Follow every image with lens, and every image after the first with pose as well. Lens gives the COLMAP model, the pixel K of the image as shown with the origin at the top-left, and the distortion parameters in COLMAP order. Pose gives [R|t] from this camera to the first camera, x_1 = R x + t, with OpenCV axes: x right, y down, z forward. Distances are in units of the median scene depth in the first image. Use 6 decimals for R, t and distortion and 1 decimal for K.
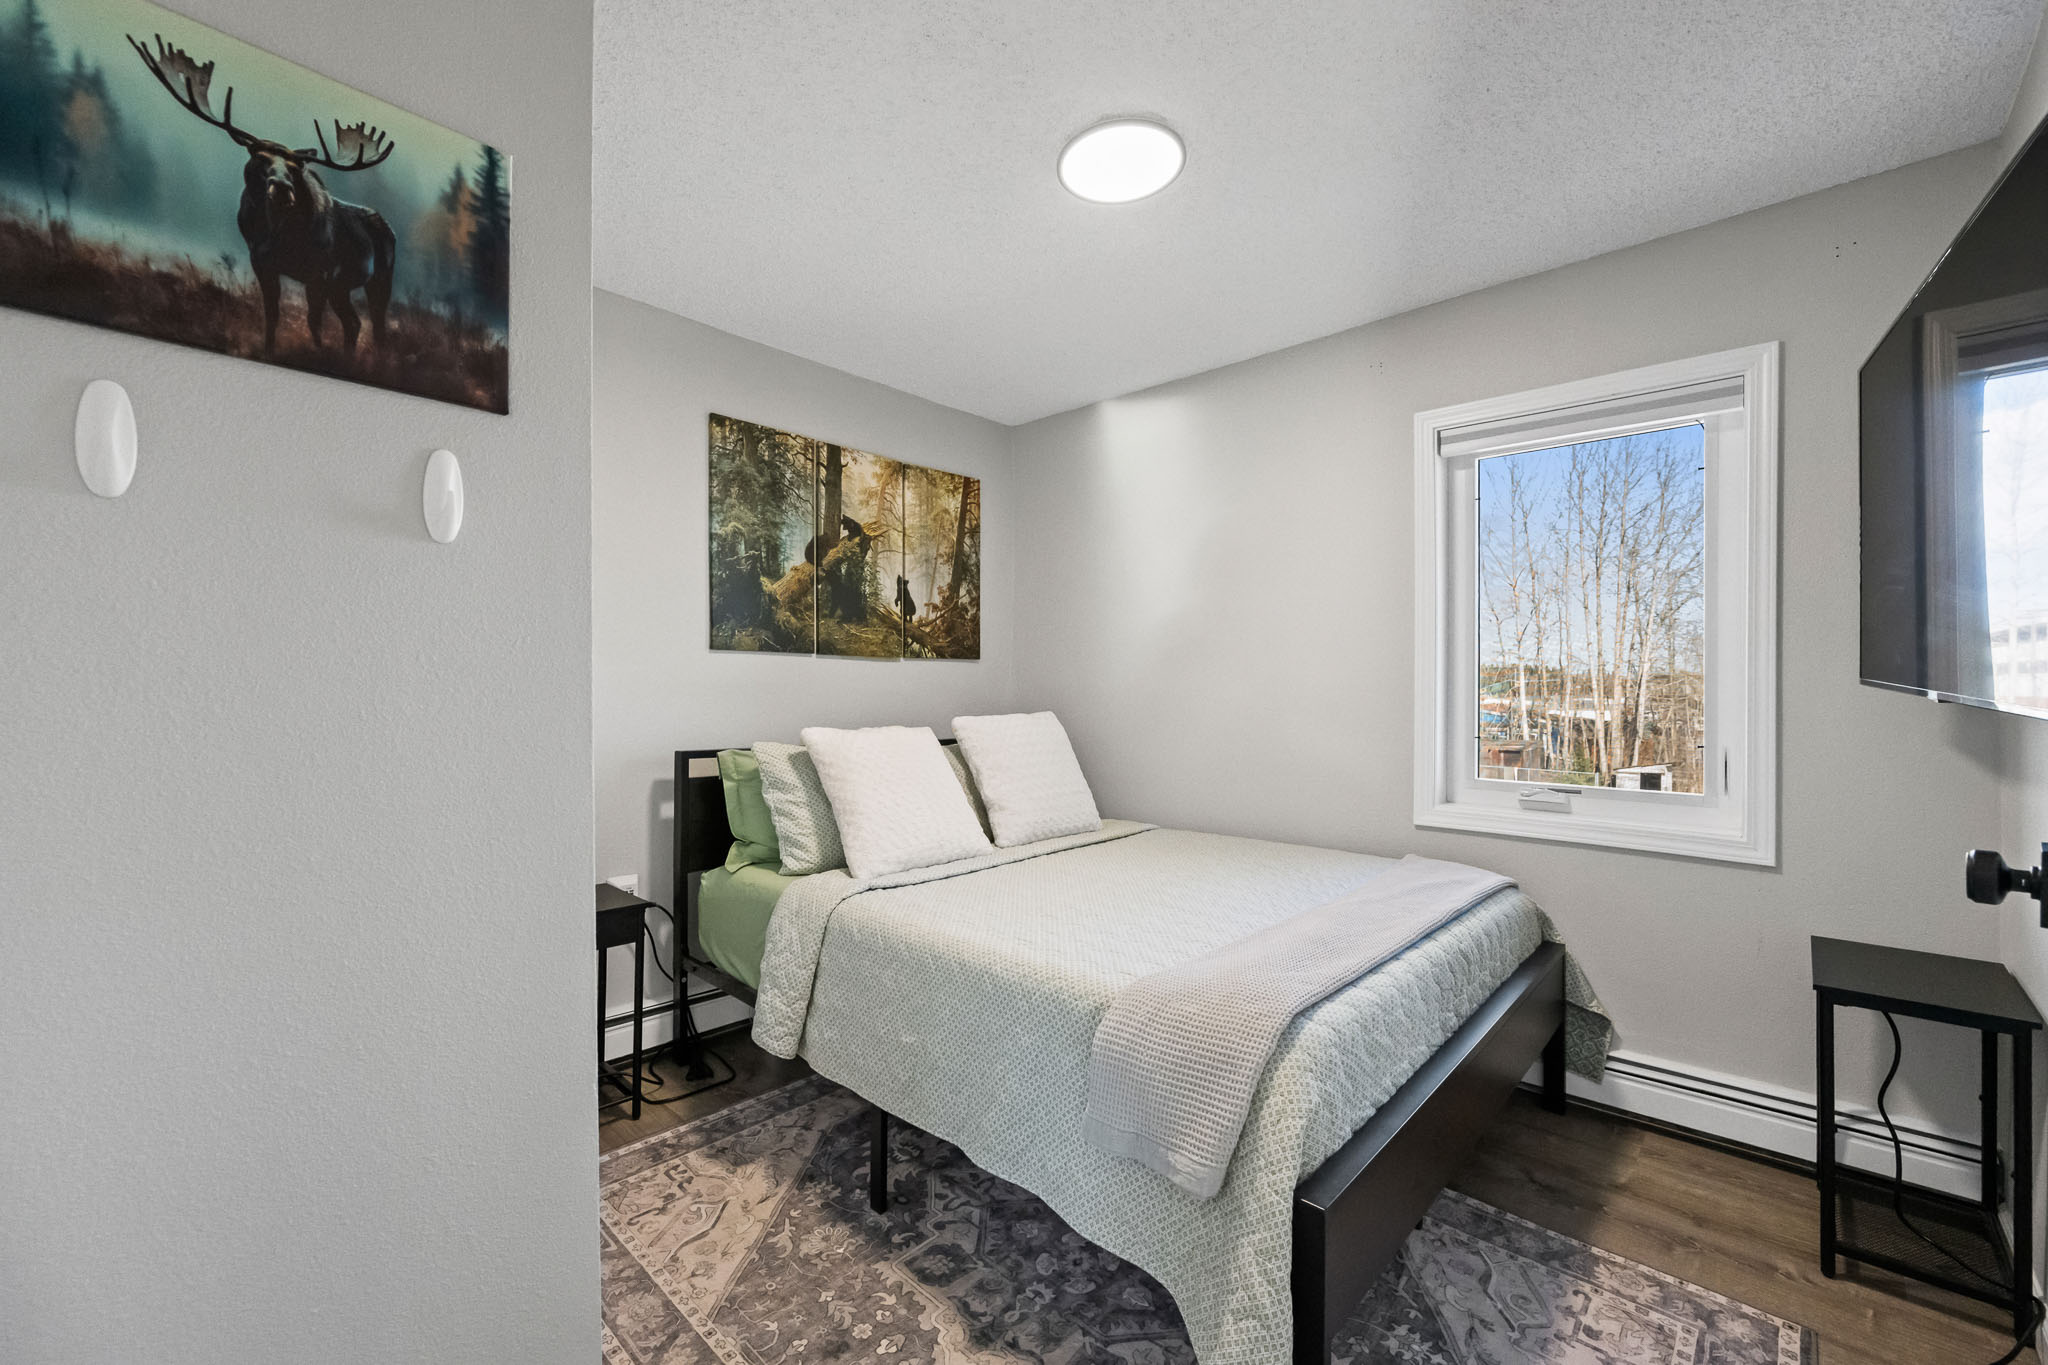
lens RADIAL K [[834.1, 0, 1024.0], [0, 834.1, 682.5], [0, 0, 1]] dist [0.000275, -0.000040]
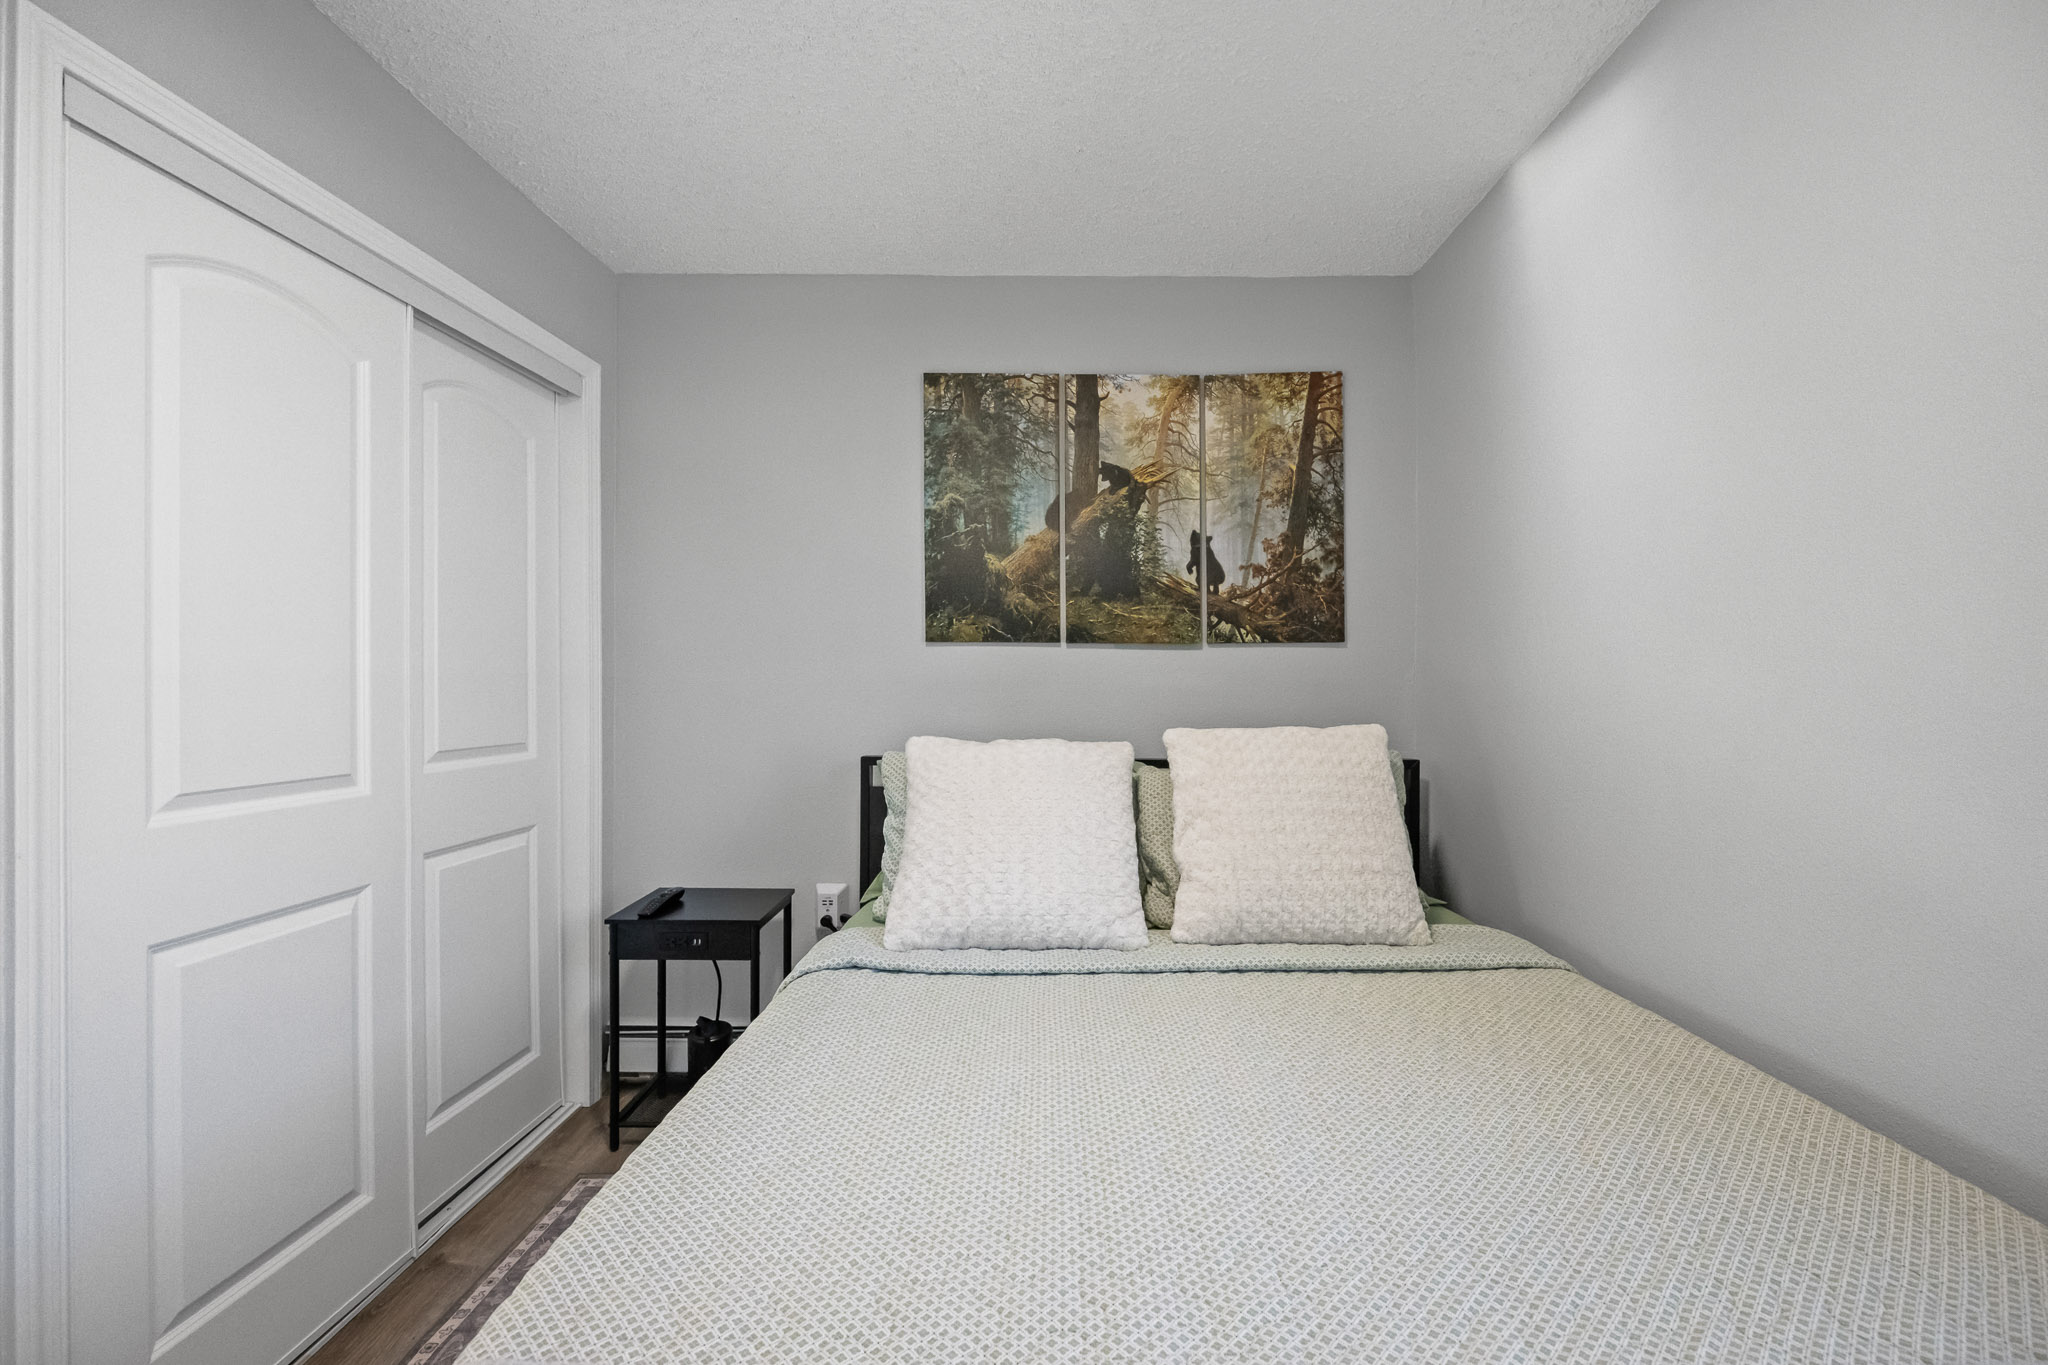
lens RADIAL K [[834.1, 0, 1024.0], [0, 834.1, 682.5], [0, 0, 1]] dist [0.000275, -0.000040]
pose [[0.682957, -0.004487, -0.730445, 0.294393], [0.006869, 0.999976, 0.000280, 0.002971], [0.730426, -0.005208, 0.682972, 0.412143]]
